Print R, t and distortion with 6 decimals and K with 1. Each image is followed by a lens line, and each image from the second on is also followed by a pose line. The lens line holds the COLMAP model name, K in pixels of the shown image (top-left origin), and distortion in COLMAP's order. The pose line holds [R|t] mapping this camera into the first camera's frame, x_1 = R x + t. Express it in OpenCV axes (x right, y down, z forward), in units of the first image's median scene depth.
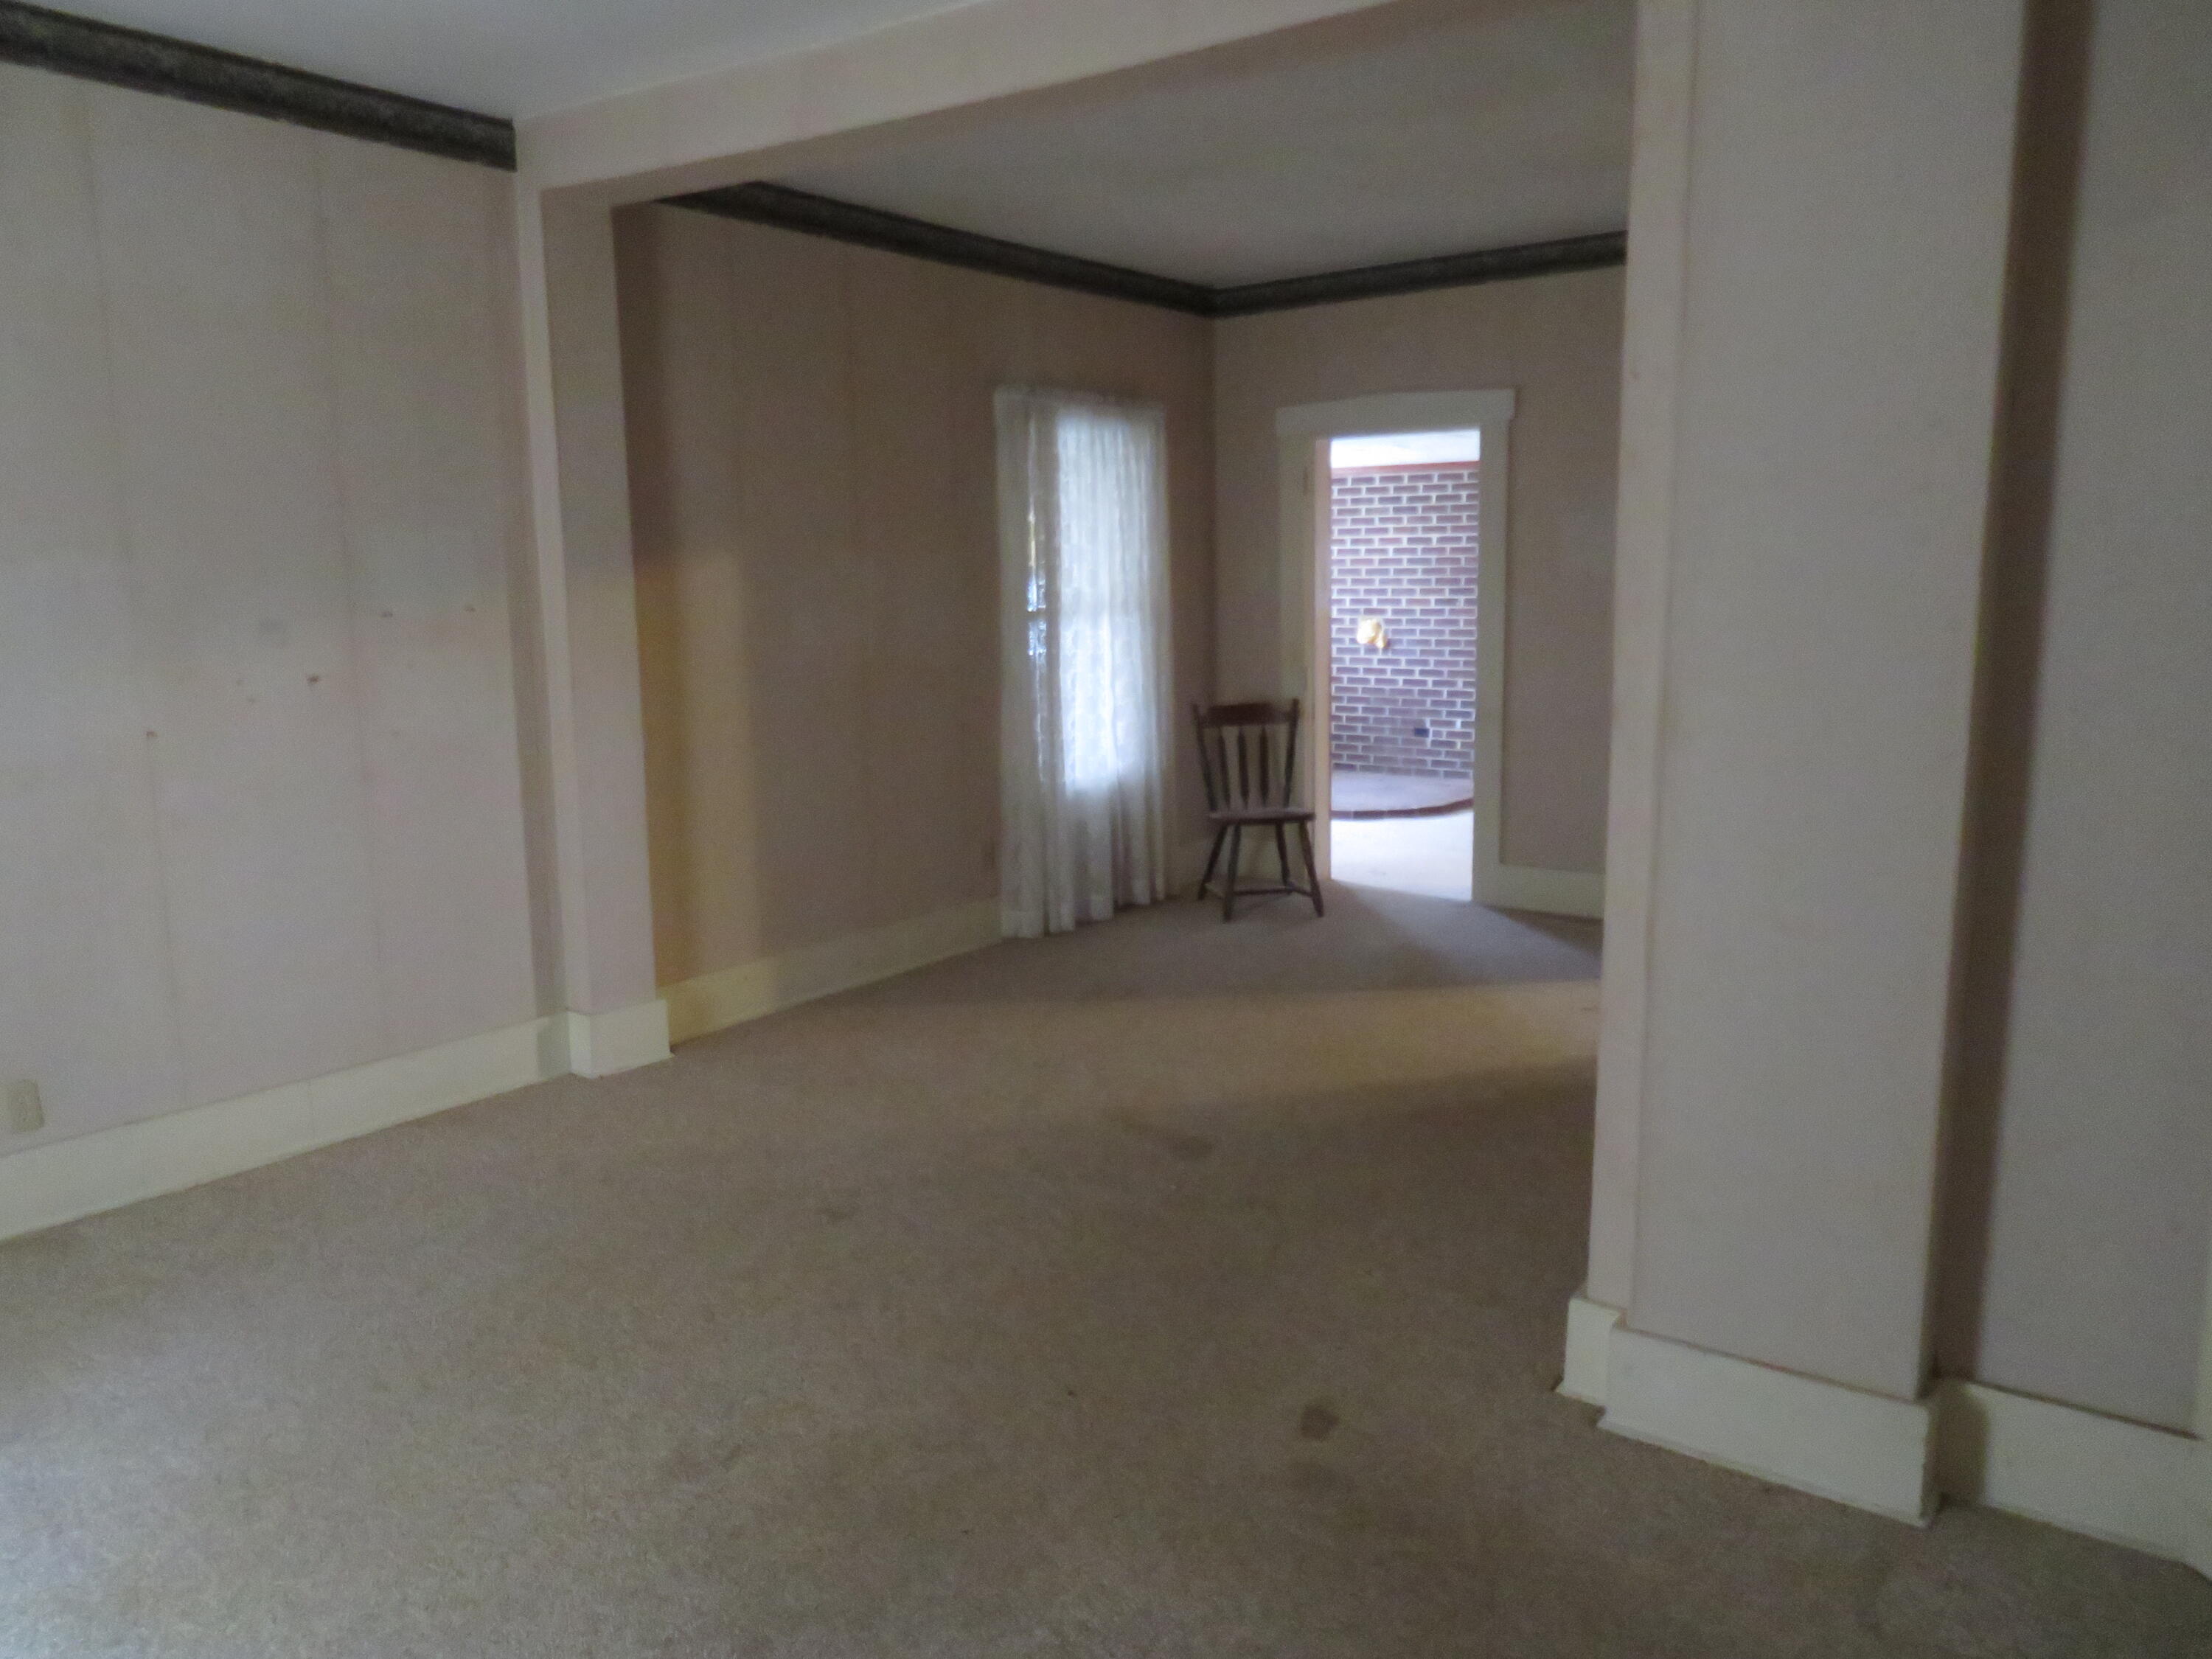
lens RADIAL K [[1550.6, 0, 1106.0], [0, 1550.6, 829.5], [0, 0, 1]] dist [-0.011327, -0.002139]
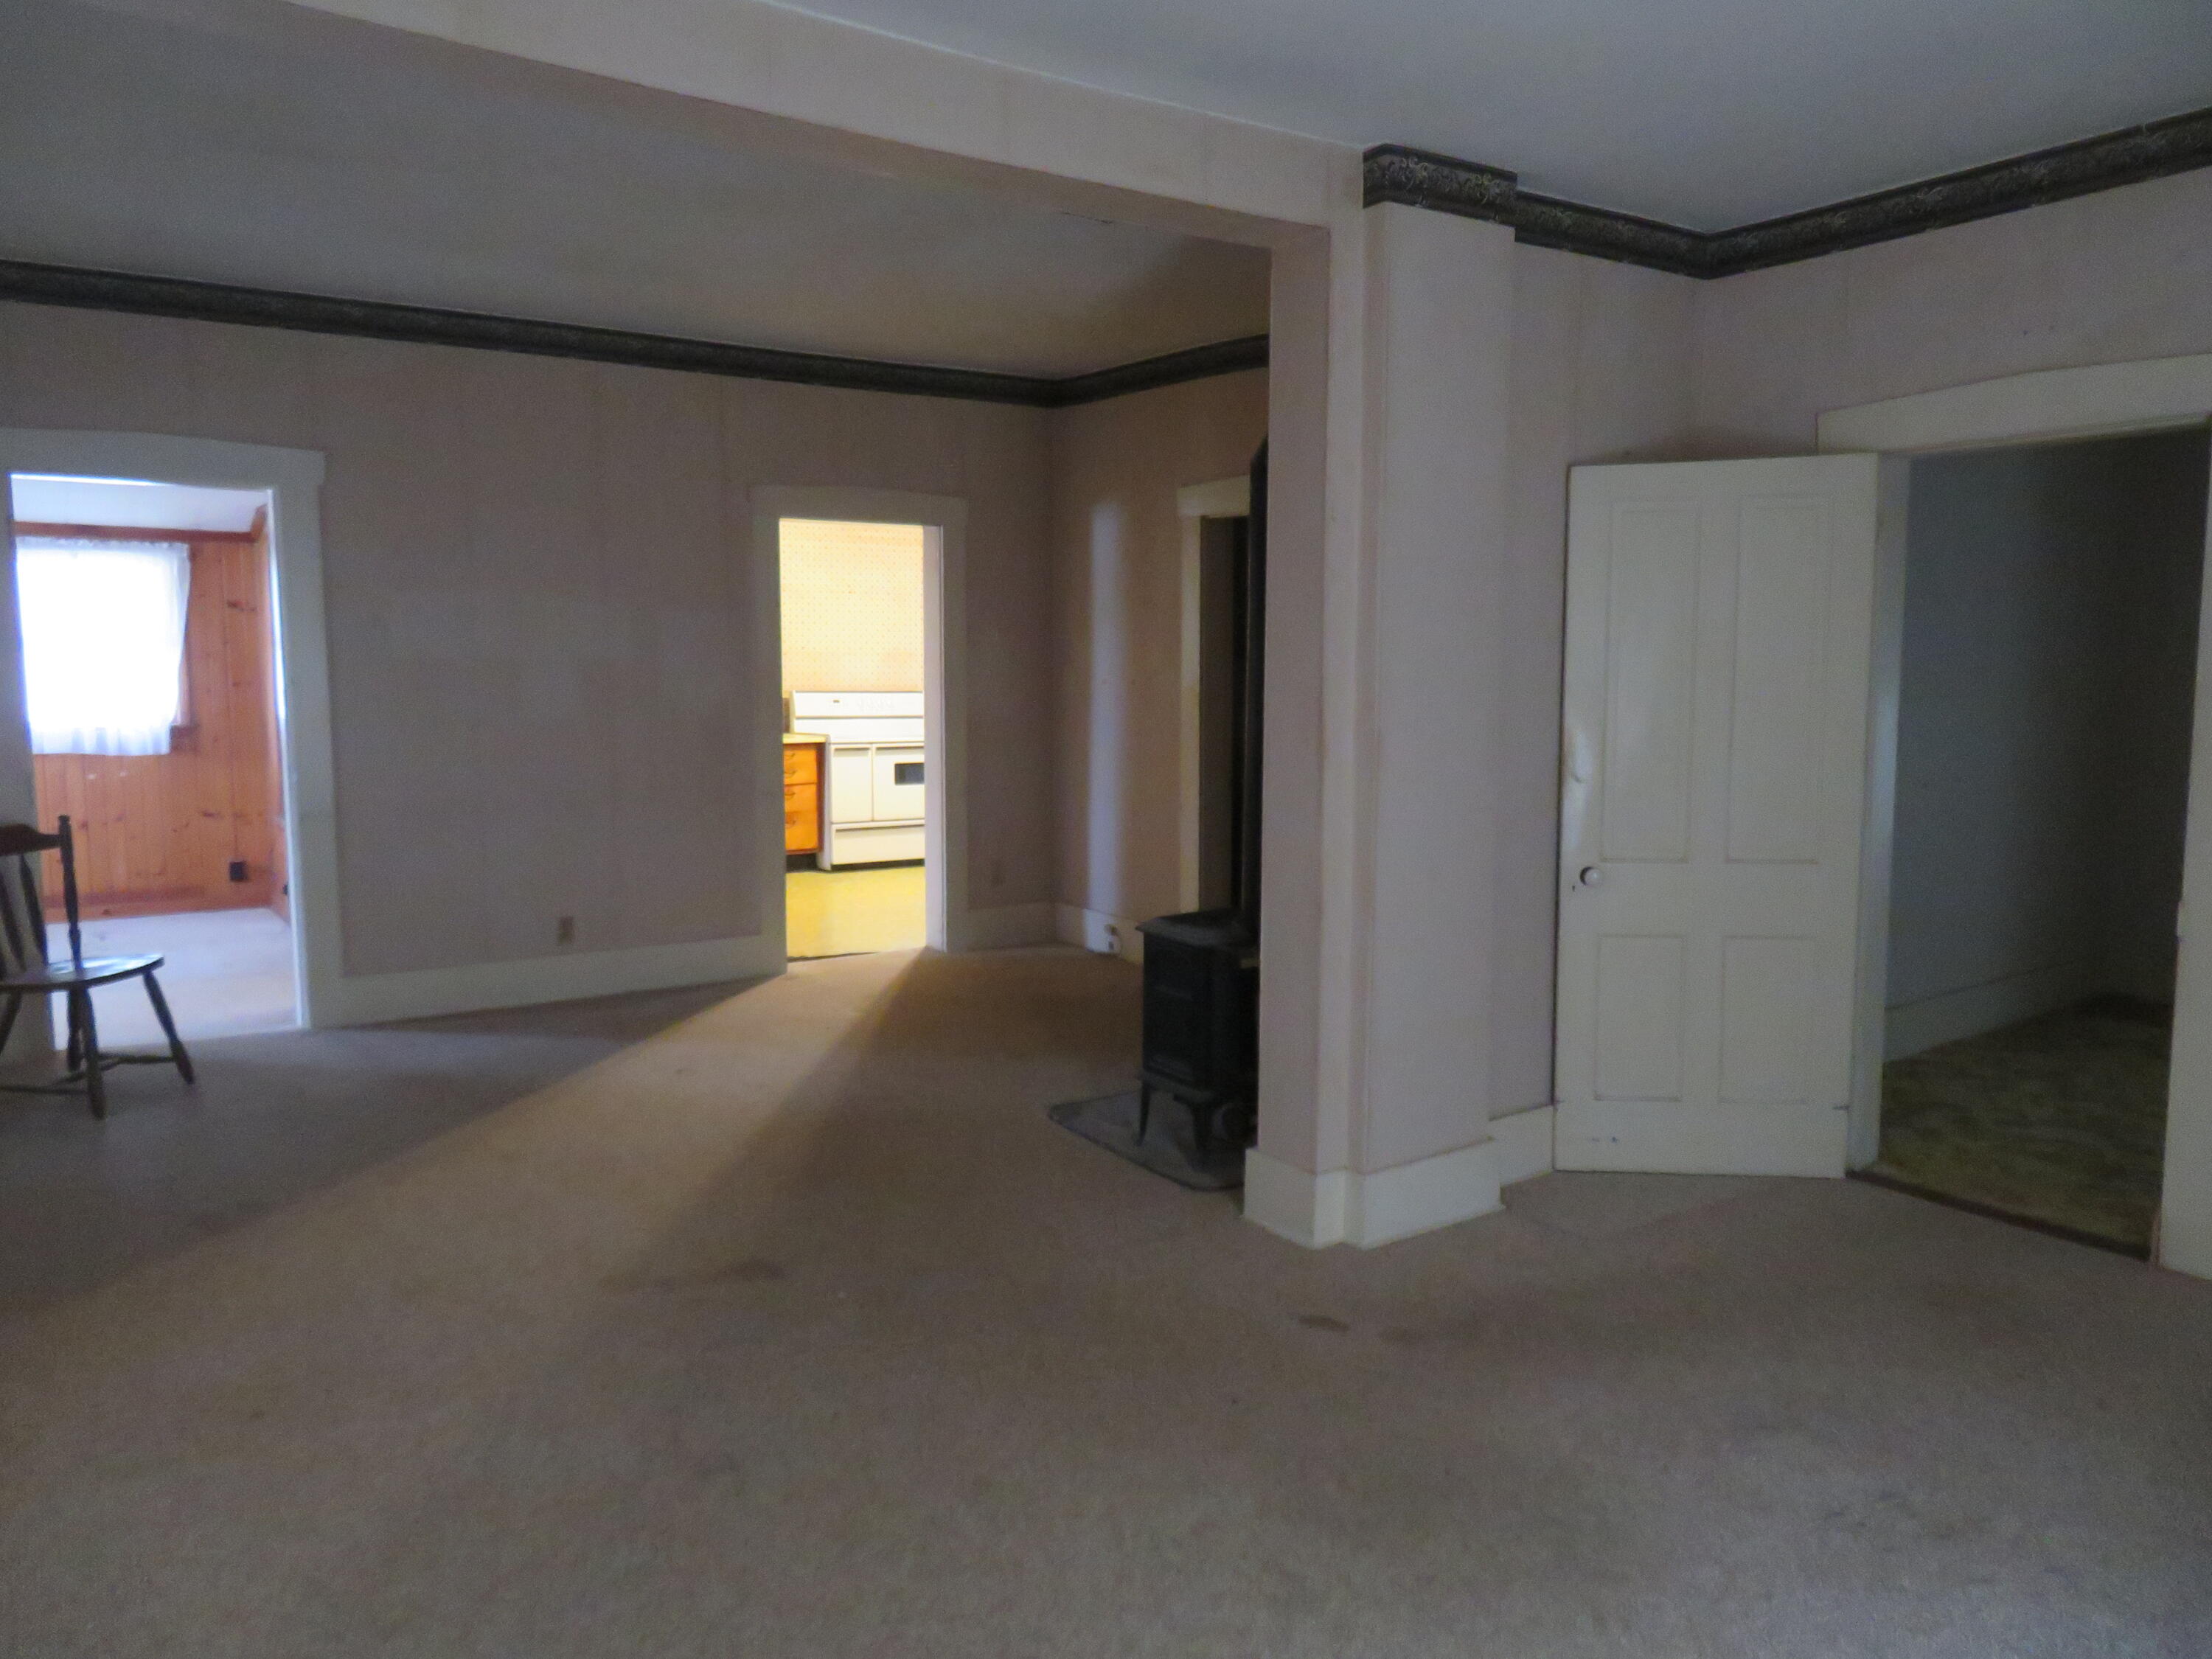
lens RADIAL K [[1550.6, 0, 1106.0], [0, 1550.6, 829.5], [0, 0, 1]] dist [-0.011327, -0.002139]
pose [[0.328175, -0.093568, 0.939971, -0.454492], [0.142743, 0.988567, 0.048570, -0.044482], [-0.933770, 0.118235, 0.337779, 0.289462]]
